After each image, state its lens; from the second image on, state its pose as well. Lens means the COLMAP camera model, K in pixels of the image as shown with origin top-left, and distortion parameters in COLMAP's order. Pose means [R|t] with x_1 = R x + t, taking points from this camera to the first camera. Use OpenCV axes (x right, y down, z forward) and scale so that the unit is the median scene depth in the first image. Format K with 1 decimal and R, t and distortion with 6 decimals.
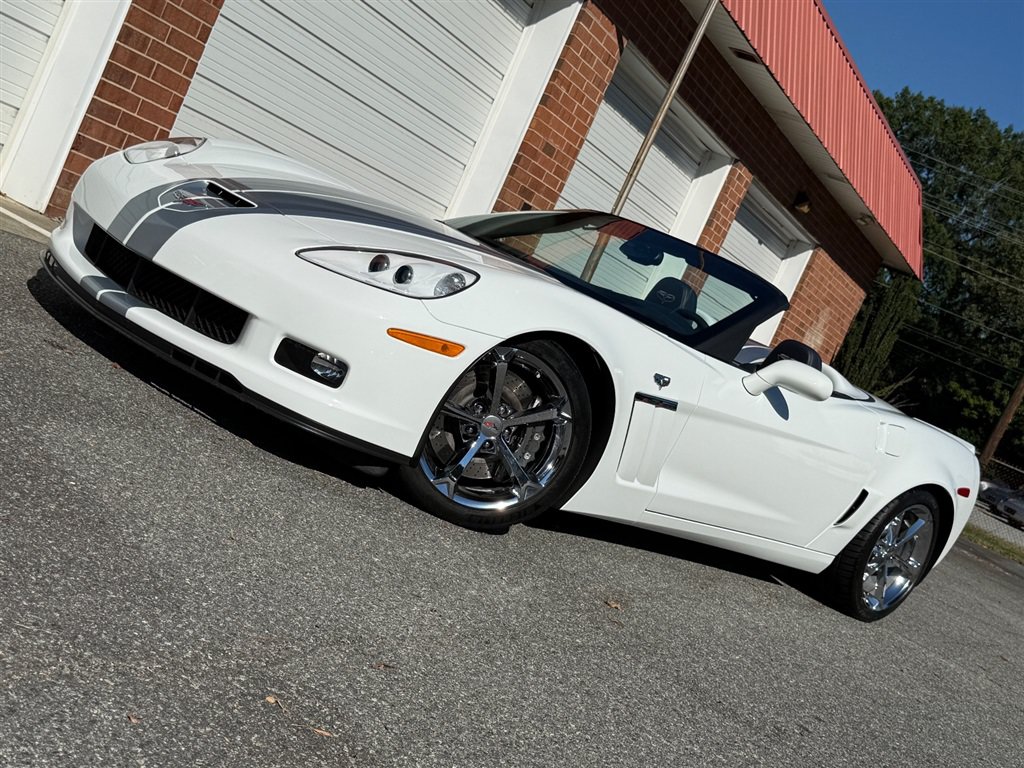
lens RADIAL K [[1344.5, 0, 509.8], [0, 1344.5, 388.5], [0, 0, 1]] dist [0.178345, -0.373751]
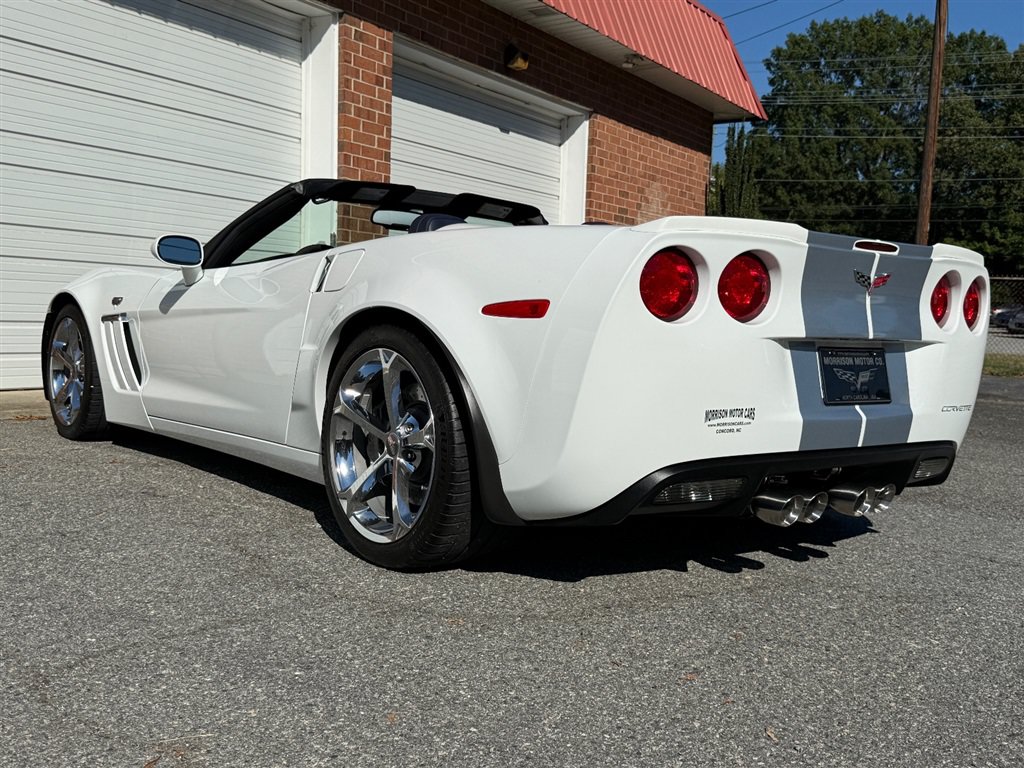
lens RADIAL K [[1041.1, 0, 517.3], [0, 1041.1, 365.7], [0, 0, 1]] dist [0.163622, -0.292235]
pose [[0.924815, -0.366471, -0.102061, 0.609647], [0.362367, 0.930298, -0.056879, 0.185750], [0.115792, 0.015618, 0.993151, 1.123248]]
